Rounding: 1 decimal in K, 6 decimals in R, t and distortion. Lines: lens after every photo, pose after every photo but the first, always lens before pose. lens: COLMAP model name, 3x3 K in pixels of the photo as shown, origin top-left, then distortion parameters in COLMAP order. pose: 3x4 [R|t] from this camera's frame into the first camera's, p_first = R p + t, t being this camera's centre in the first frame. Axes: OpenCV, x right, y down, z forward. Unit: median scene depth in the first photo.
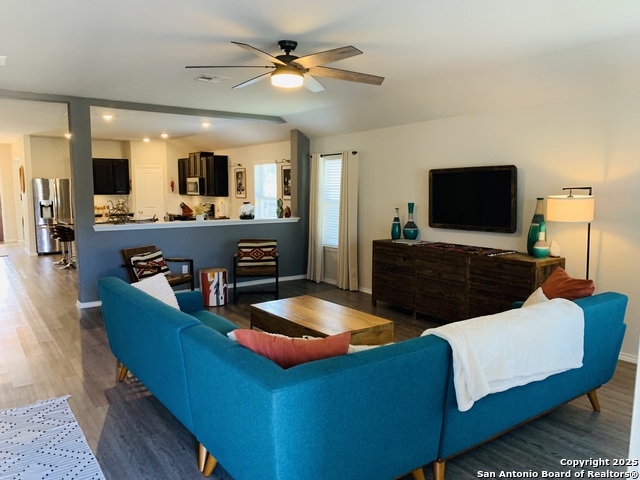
lens RADIAL K [[495.5, 0, 320.0], [0, 495.5, 240.0], [0, 0, 1]] dist [0.004439, -0.000783]
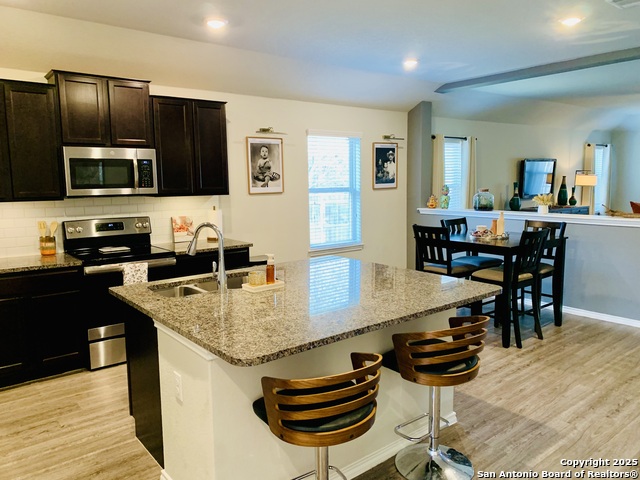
lens RADIAL K [[486.2, 0, 319.1], [0, 486.2, 276.0], [0, 0, 1]] dist [-0.001590, 0.000104]
pose [[-0.043004, -0.187186, 0.981383, -0.686794], [0.130913, 0.972766, 0.191279, -0.091638], [-0.990461, 0.136702, -0.017328, 0.961030]]
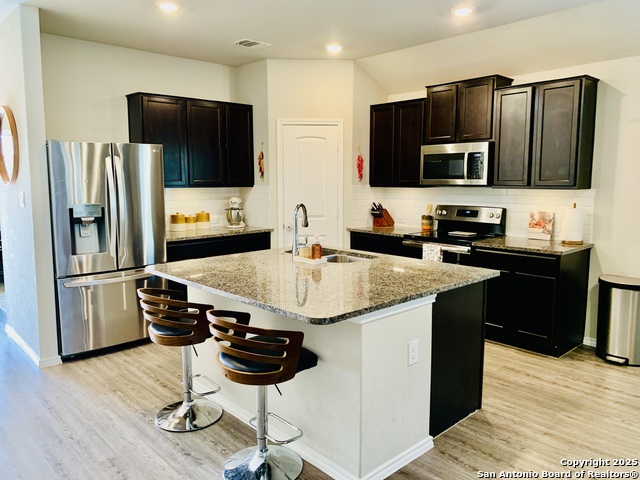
lens RADIAL K [[495.5, 0, 320.0], [0, 495.5, 240.0], [0, 0, 1]] dist [0.004439, -0.000783]
pose [[0.992743, -0.020912, 0.118421, -0.466190], [0.018789, 0.999643, 0.019020, -0.064183], [-0.118777, -0.016657, 0.992781, 0.687985]]
